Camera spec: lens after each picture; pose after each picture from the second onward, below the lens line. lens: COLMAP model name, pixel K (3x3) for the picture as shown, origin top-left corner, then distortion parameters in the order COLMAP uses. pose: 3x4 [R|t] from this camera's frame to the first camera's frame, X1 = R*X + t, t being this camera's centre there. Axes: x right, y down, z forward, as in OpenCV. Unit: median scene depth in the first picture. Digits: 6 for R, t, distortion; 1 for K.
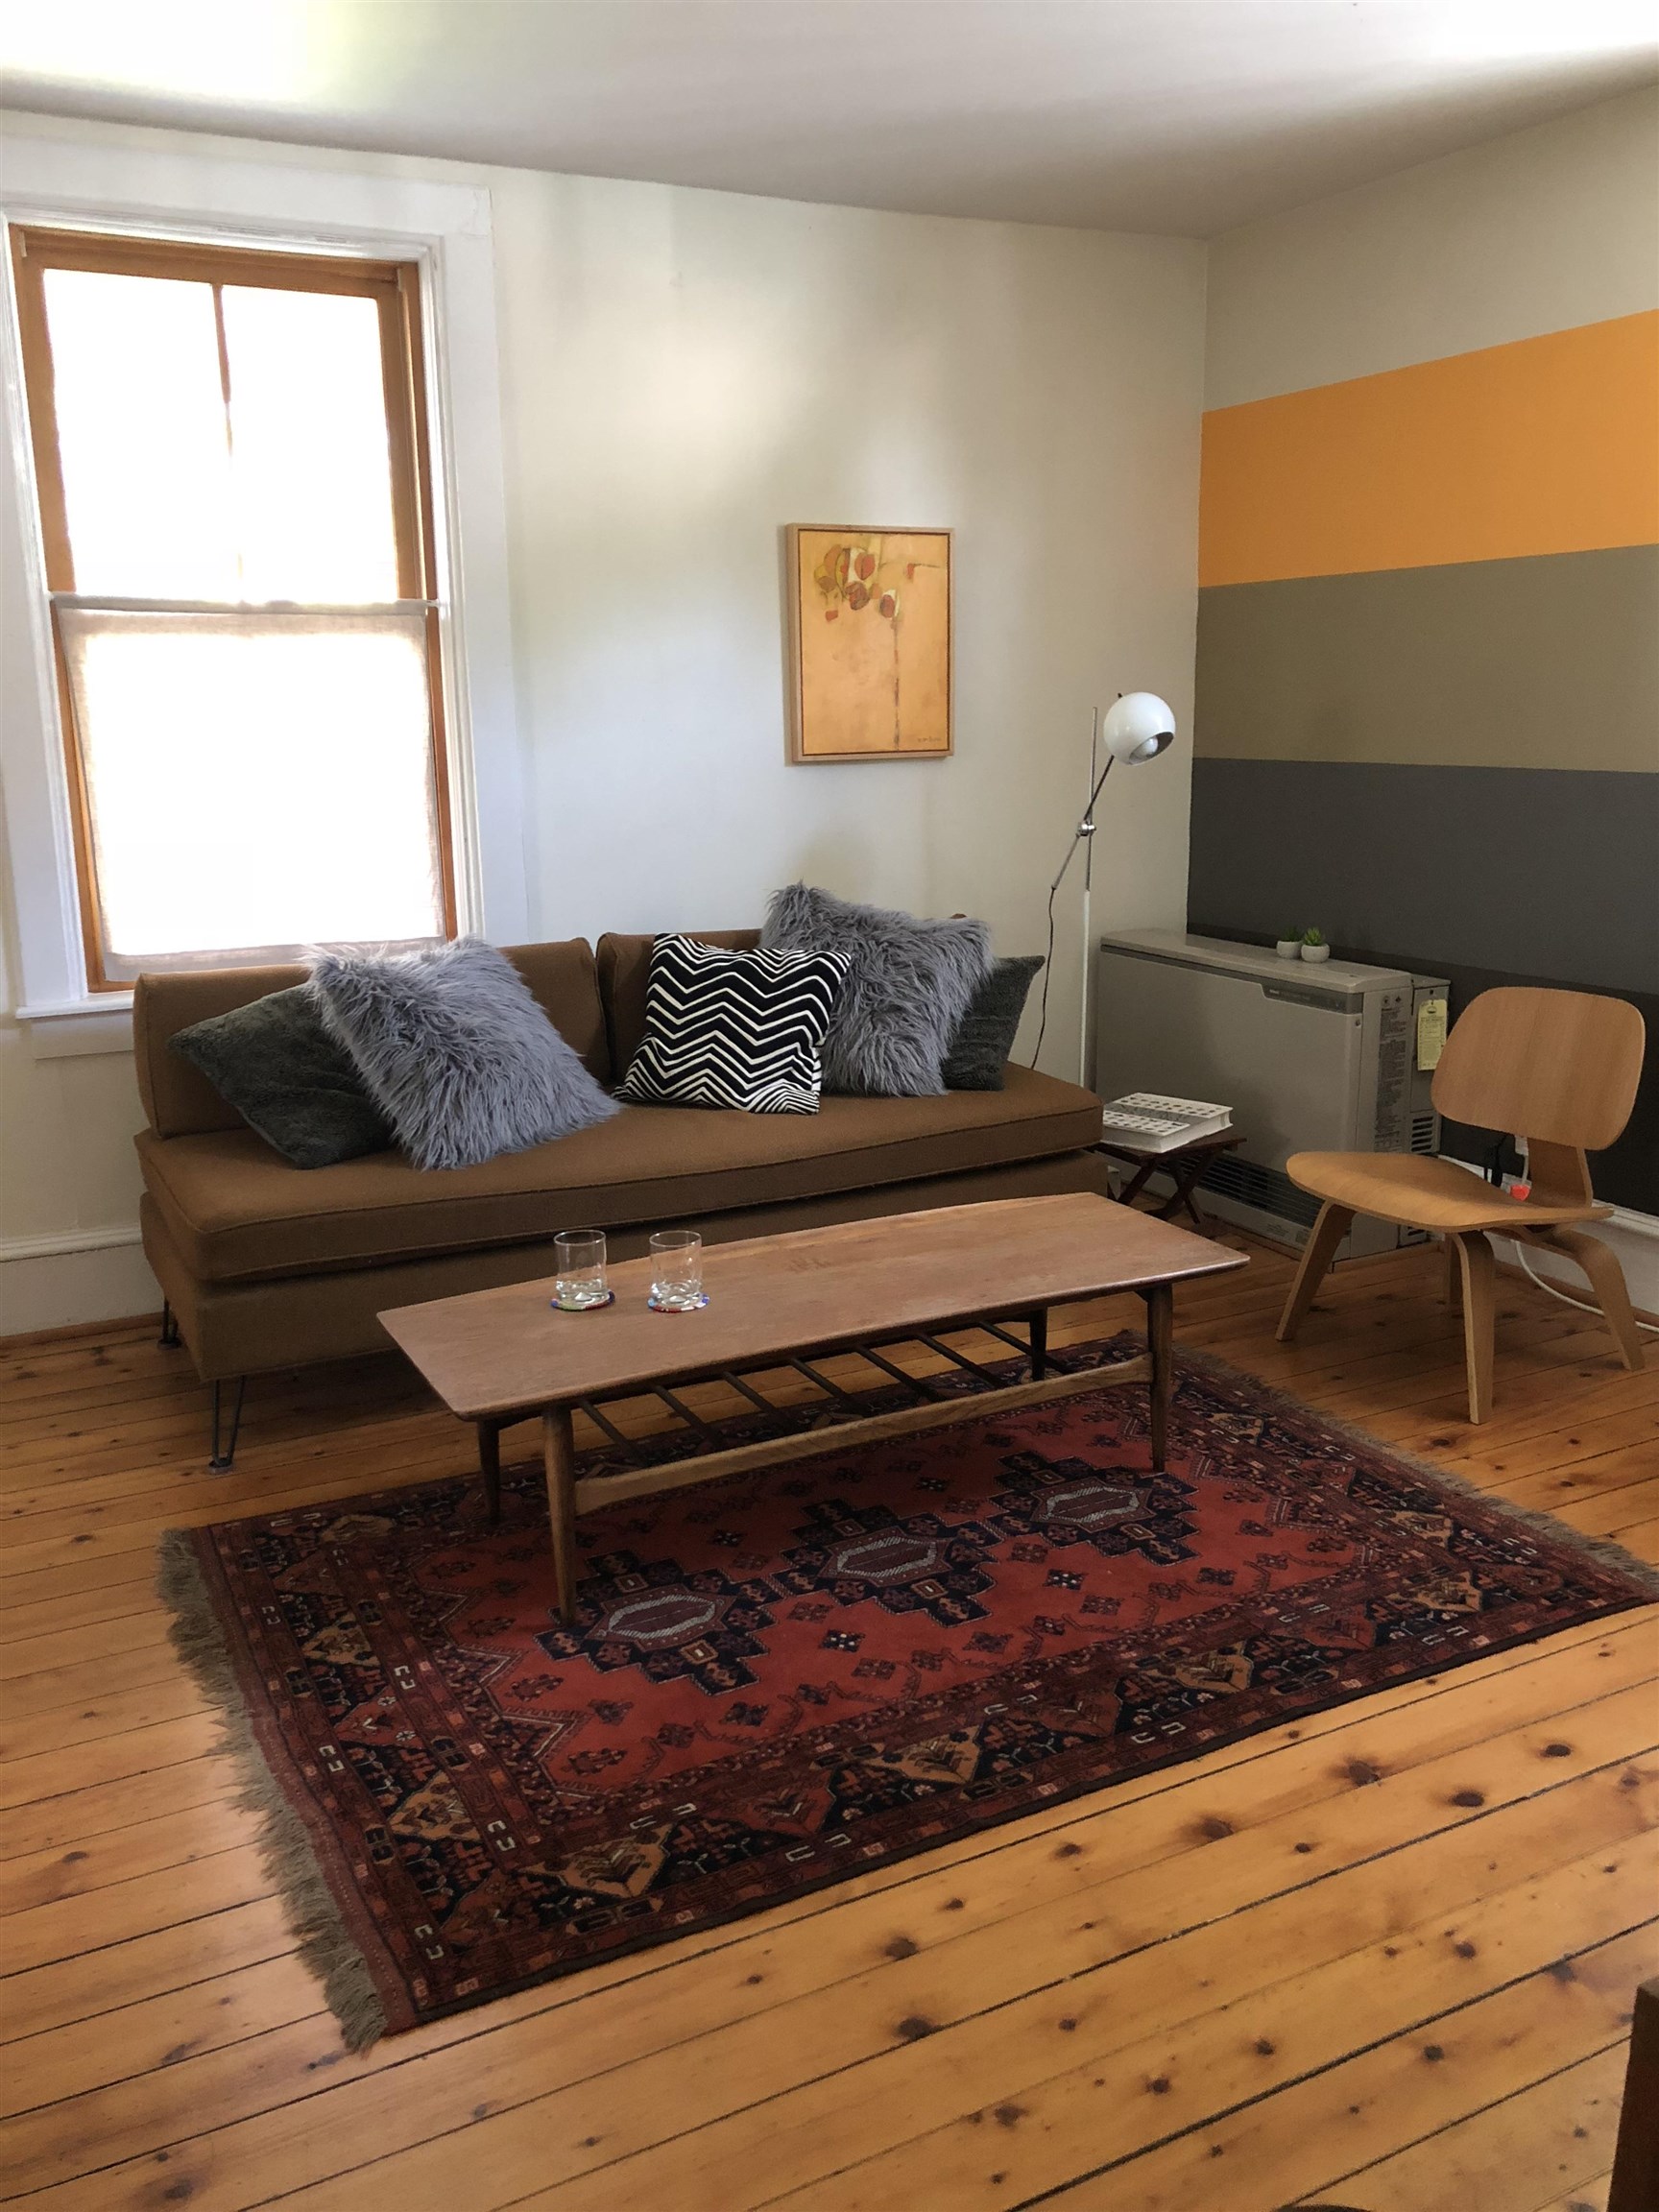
lens RADIAL K [[1835.7, 0, 829.5], [0, 1835.7, 1106.0], [0, 0, 1]] dist [0.000576, 0.018223]
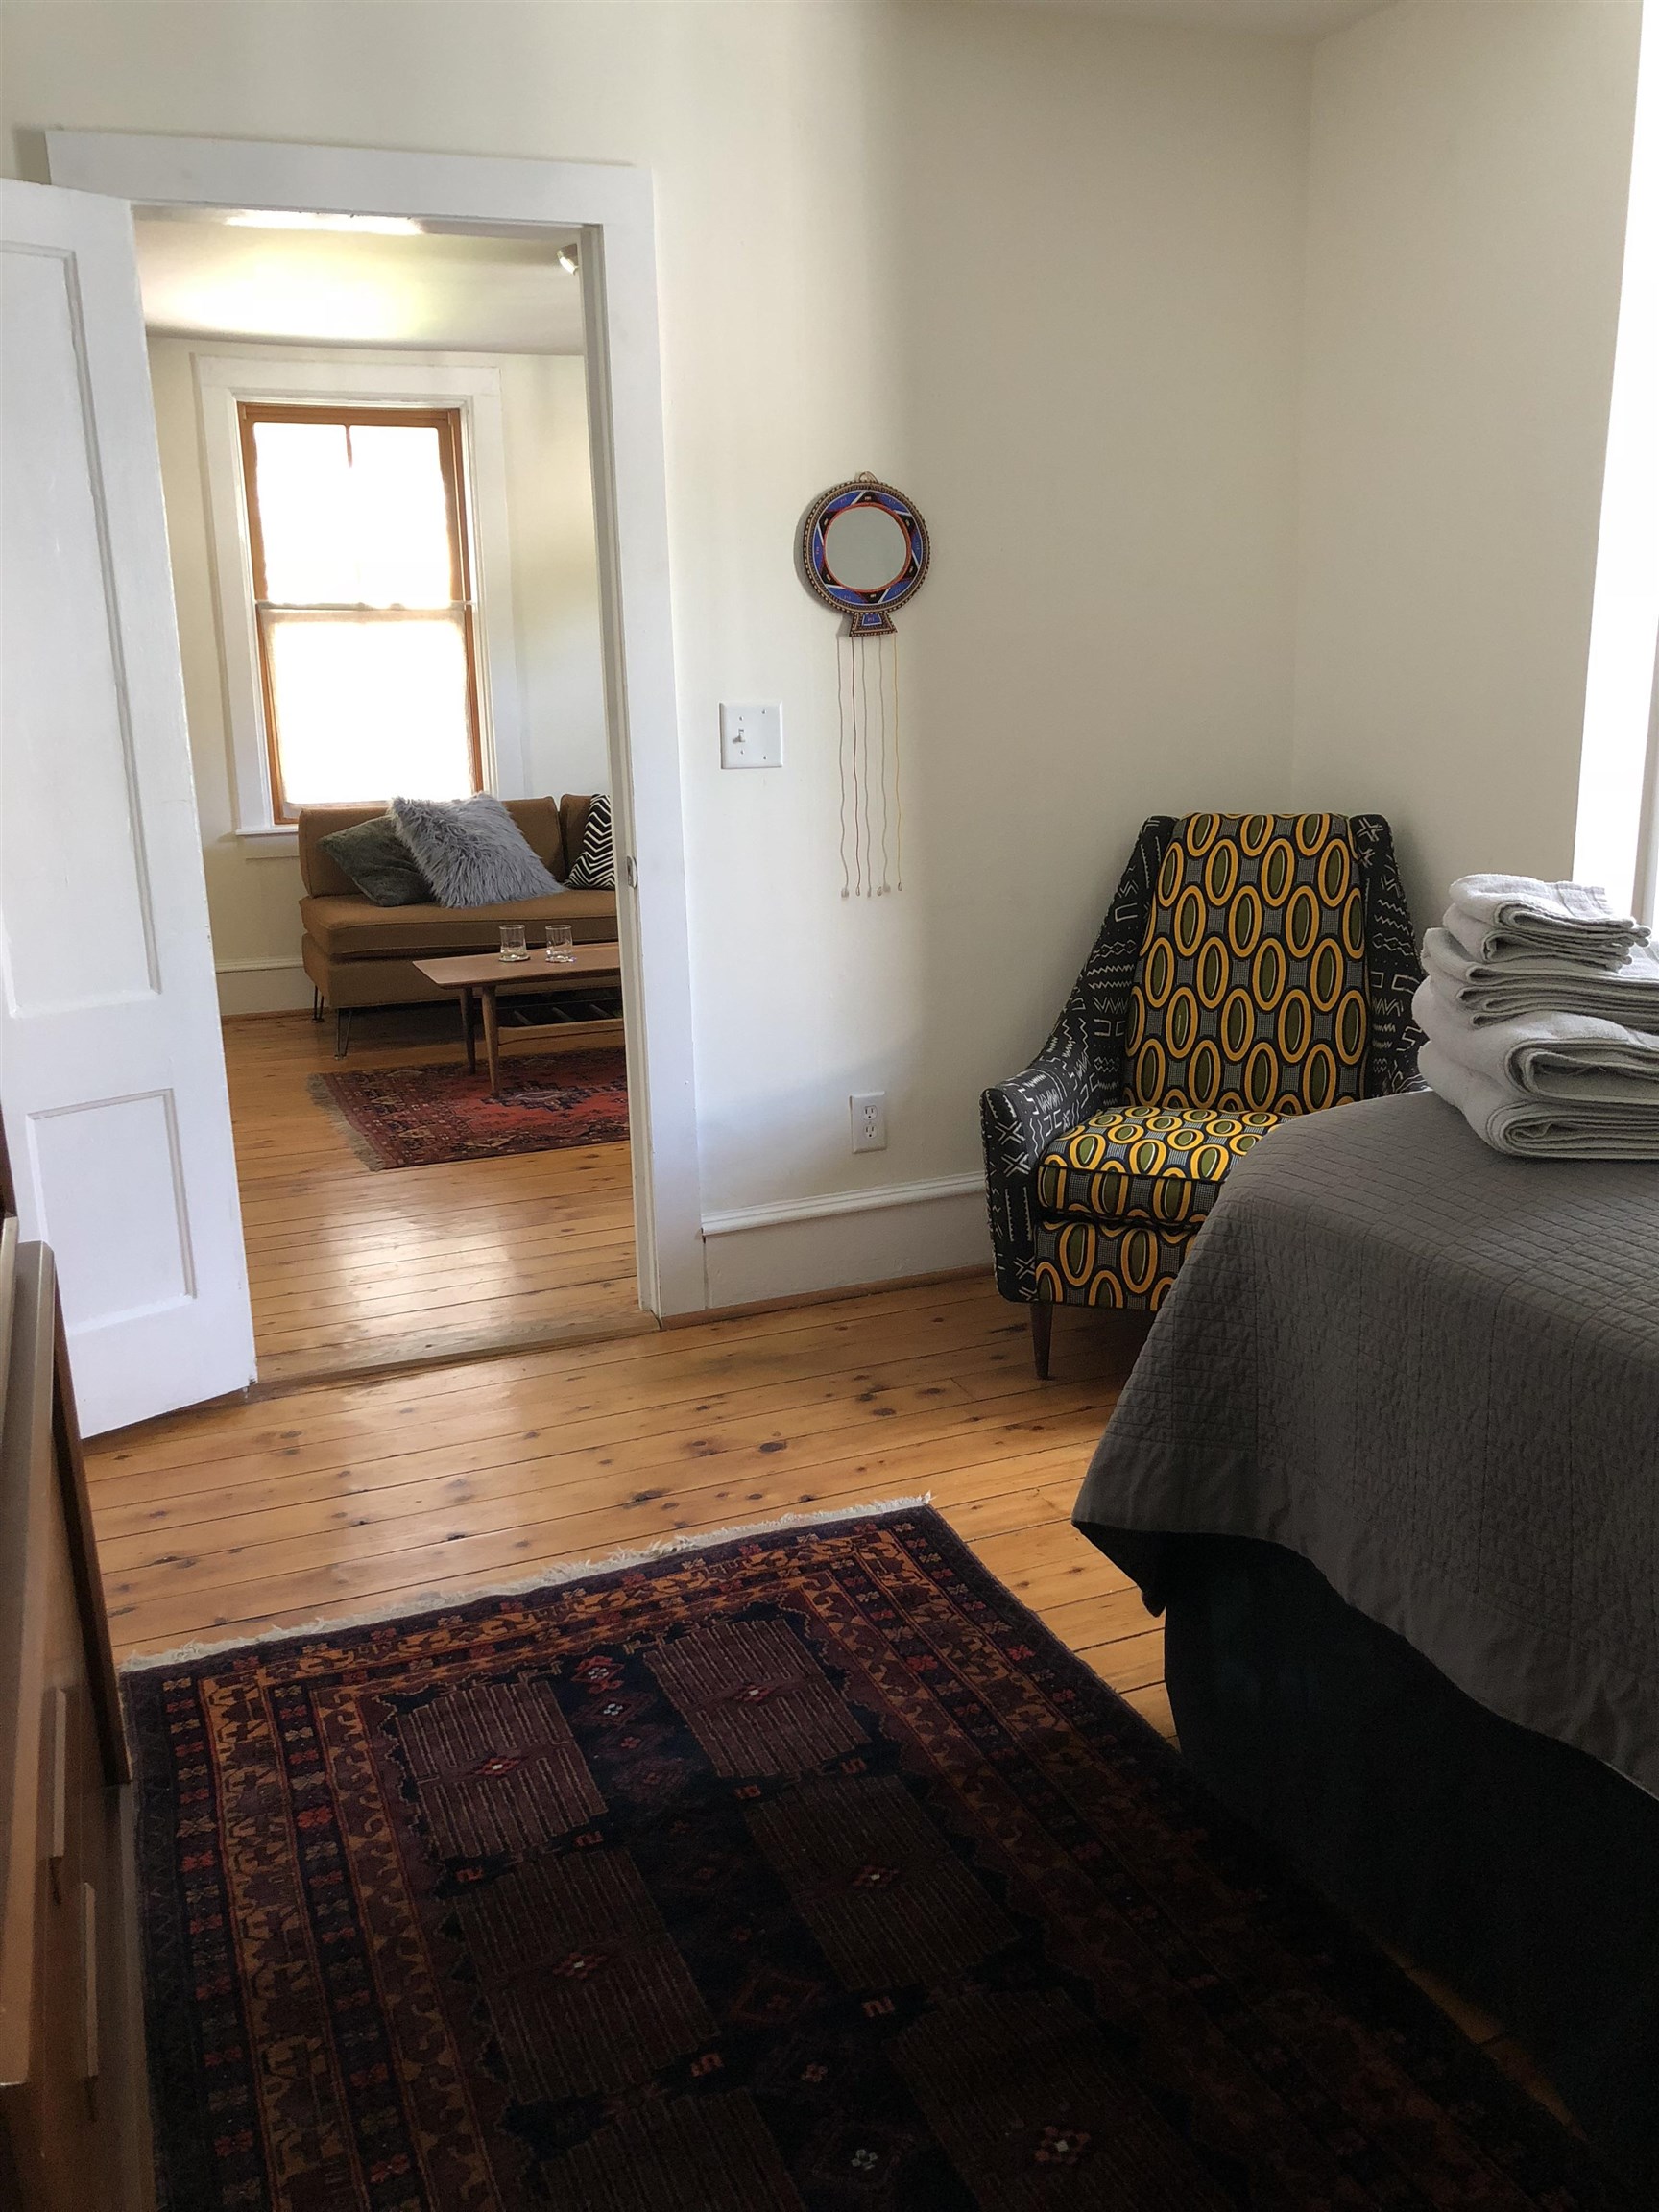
lens RADIAL K [[1796.7, 0, 829.5], [0, 1796.7, 1106.0], [0, 0, 1]] dist [0.003533, -0.013048]
pose [[0.996808, 0.016309, -0.078151, 0.284476], [-0.014367, 0.999576, 0.025344, 0.164671], [0.078532, -0.024141, 0.996619, -0.727413]]
